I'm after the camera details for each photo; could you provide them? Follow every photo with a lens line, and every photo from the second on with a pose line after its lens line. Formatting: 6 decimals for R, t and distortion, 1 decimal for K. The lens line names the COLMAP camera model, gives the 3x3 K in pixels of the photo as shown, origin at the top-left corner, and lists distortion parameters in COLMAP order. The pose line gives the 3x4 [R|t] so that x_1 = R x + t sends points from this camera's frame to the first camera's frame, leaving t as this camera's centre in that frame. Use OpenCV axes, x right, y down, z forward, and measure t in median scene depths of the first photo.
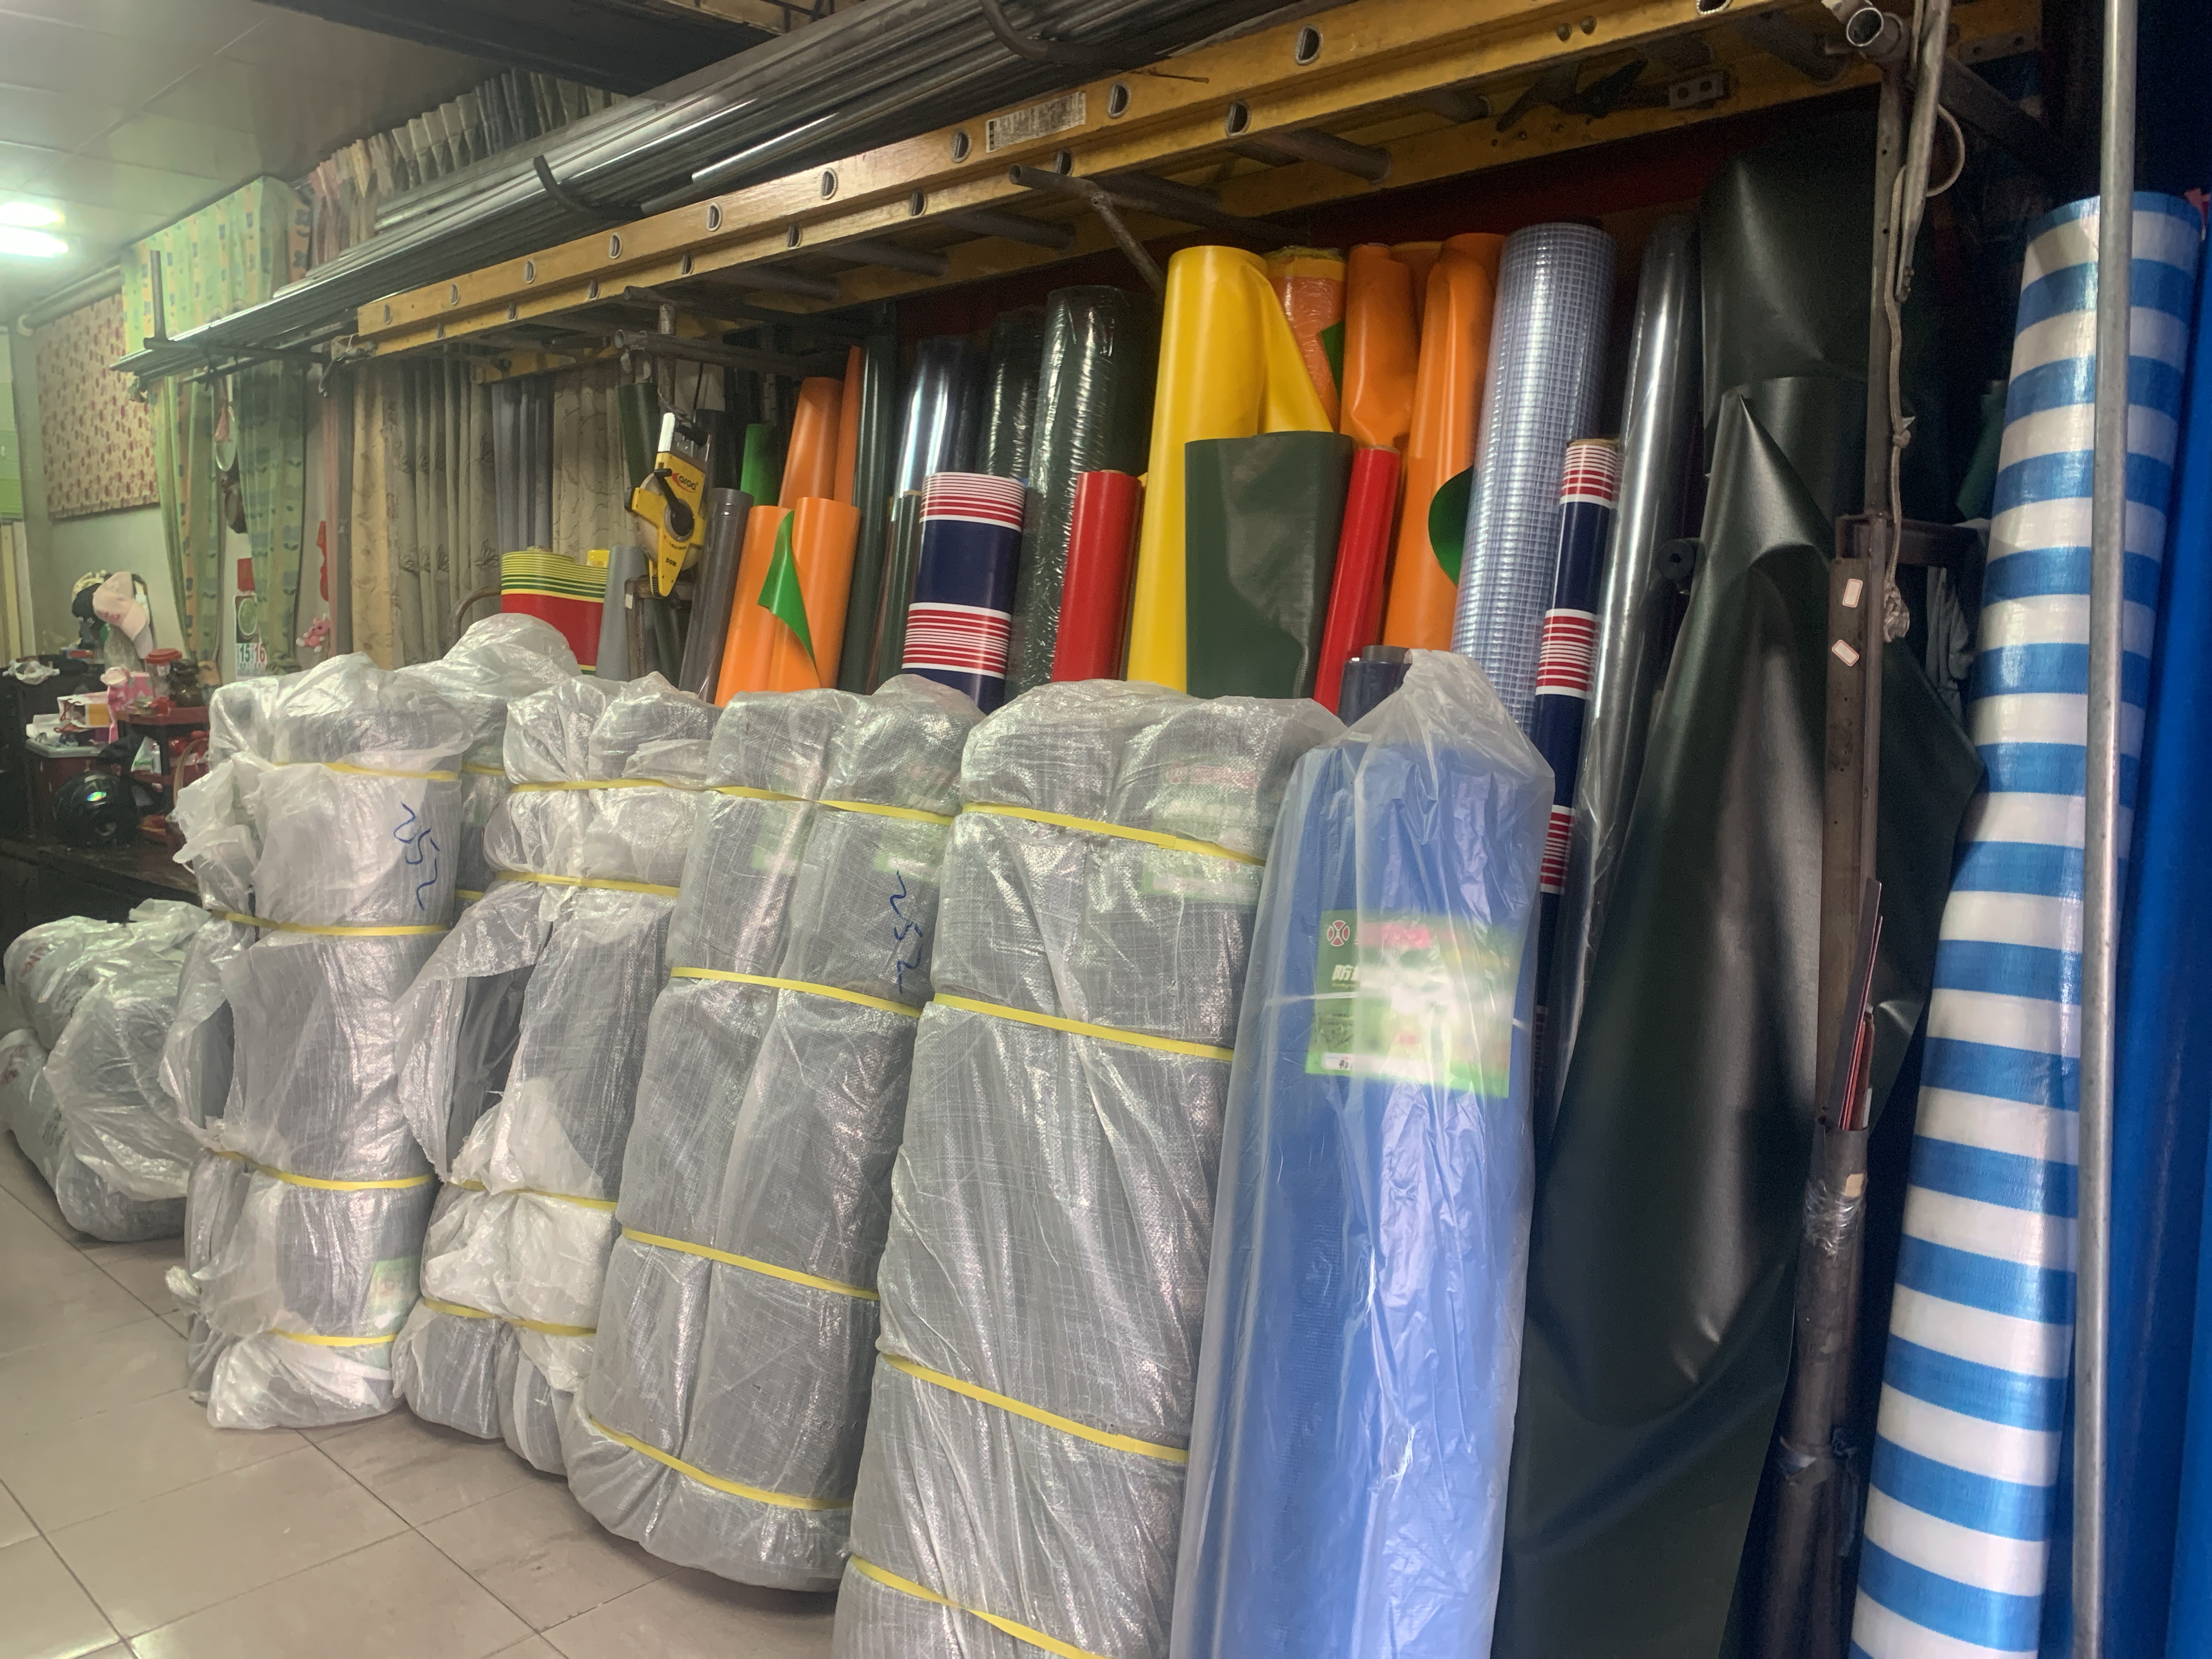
lens RADIAL K [[1766.9, 0, 1106.0], [0, 1766.9, 829.5], [0, 0, 1]] dist [0.005346, 0.003547]
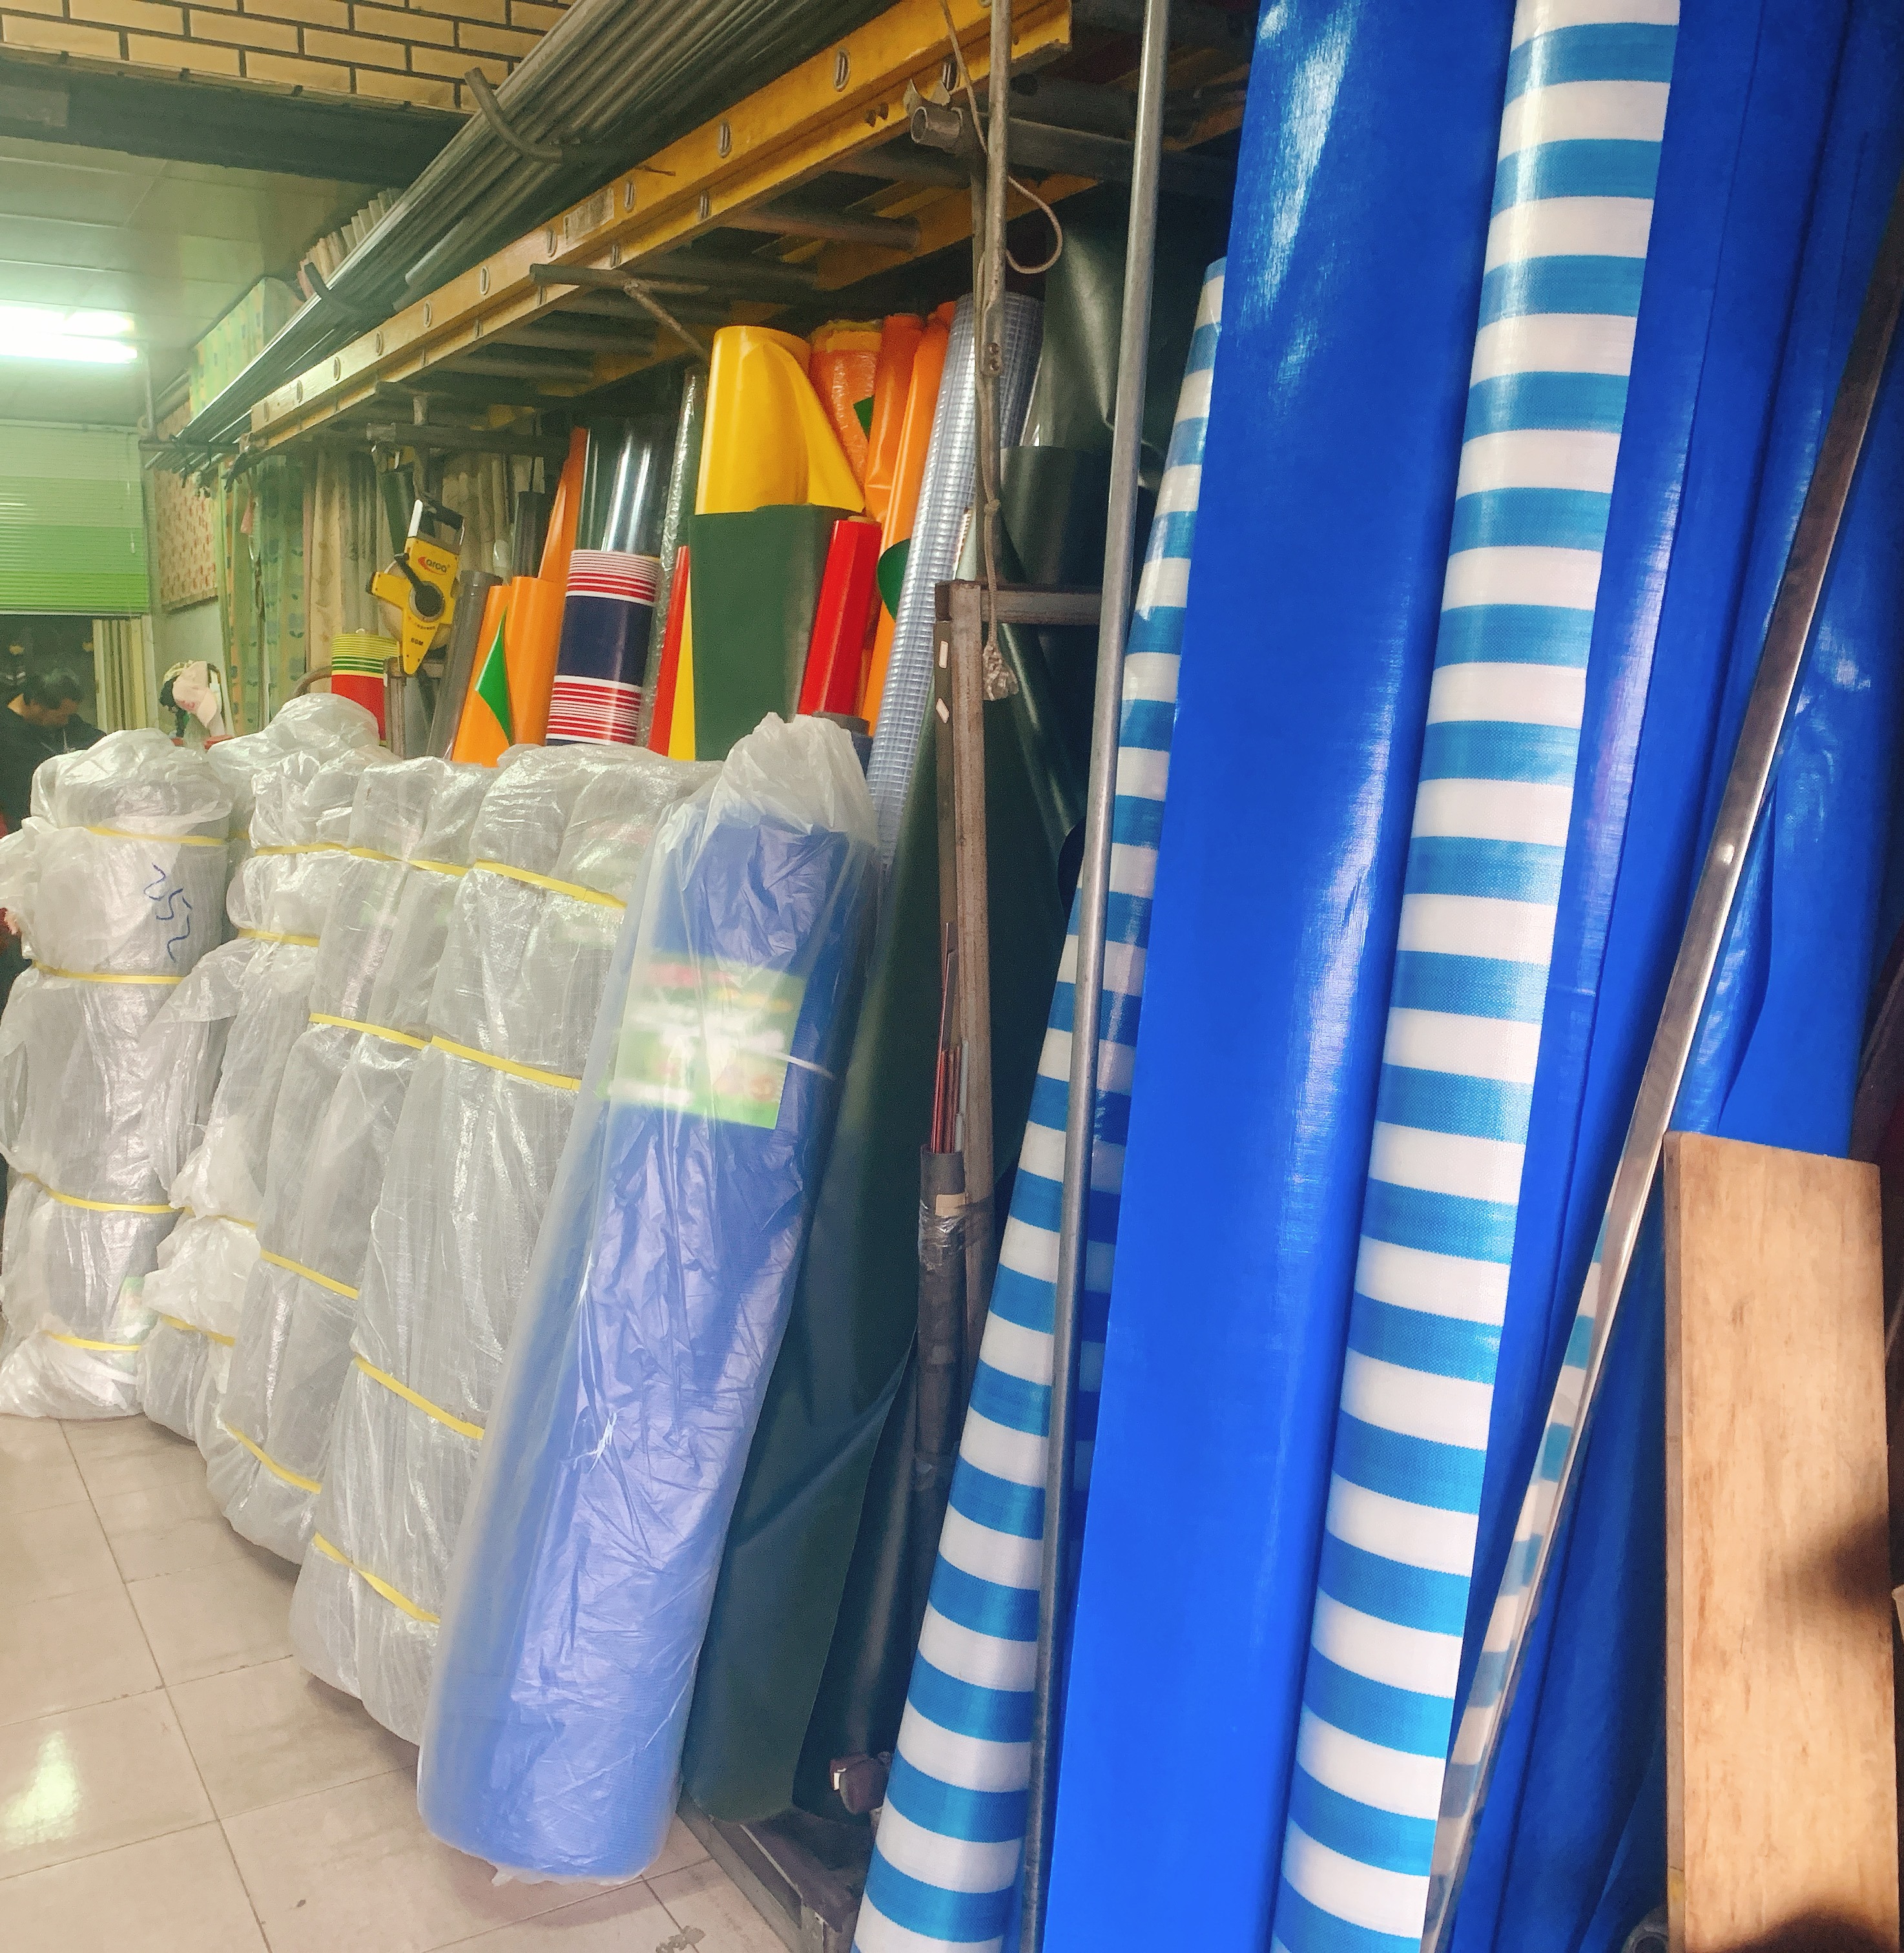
lens RADIAL K [[2082.0, 0, 952.0], [0, 2082.0, 976.5], [0, 0, 1]] dist [-0.002301, 0.001343]
pose [[0.962442, 0.027964, -0.270044, 0.437281], [-0.025552, 0.999596, 0.012441, 0.026563], [0.270283, -0.005073, 0.962768, -0.116731]]
